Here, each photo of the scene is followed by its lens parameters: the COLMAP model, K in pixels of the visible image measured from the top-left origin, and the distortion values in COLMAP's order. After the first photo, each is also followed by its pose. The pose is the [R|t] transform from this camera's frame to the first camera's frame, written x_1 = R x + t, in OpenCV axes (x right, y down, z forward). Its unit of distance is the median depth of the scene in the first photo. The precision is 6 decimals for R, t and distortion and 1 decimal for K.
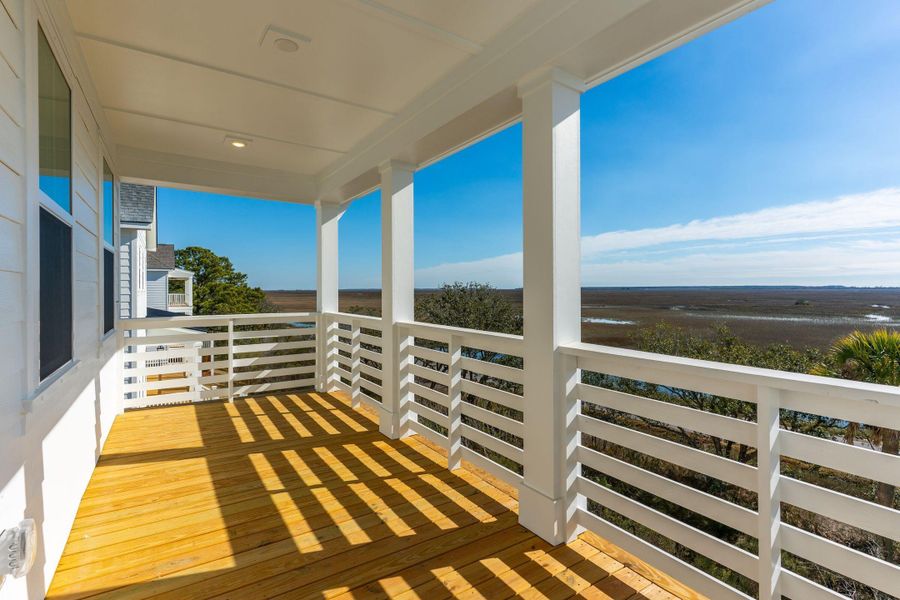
lens RADIAL K [[423.6, 0, 450.0], [0, 423.6, 300.0], [0, 0, 1]] dist [-0.001273, -0.000121]
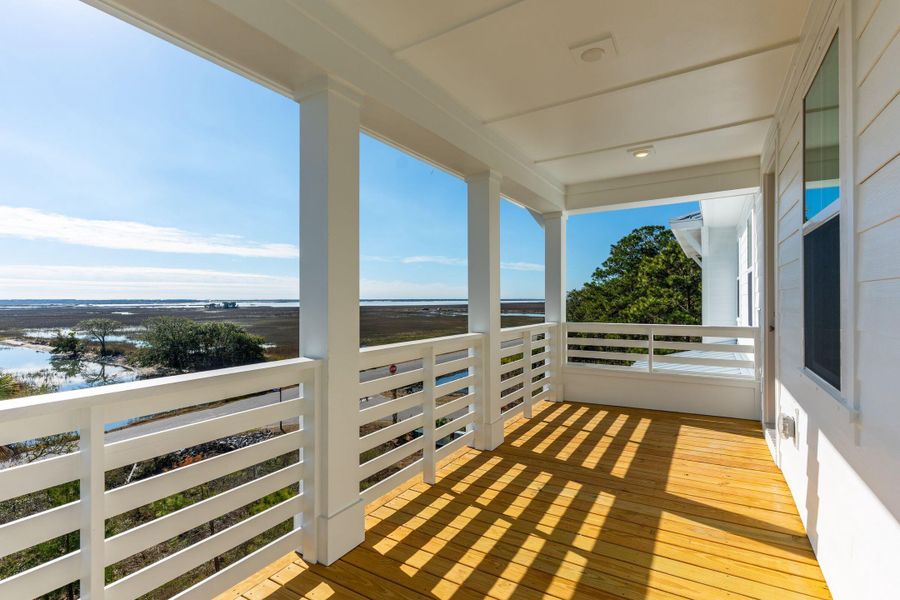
lens RADIAL K [[434.6, 0, 450.0], [0, 434.6, 300.0], [0, 0, 1]] dist [0.000295, 0.000274]
pose [[-0.428022, 0.004666, 0.903756, -1.088844], [0.029892, 0.999513, 0.008997, -0.038032], [-0.903274, 0.030866, -0.427953, 1.622005]]
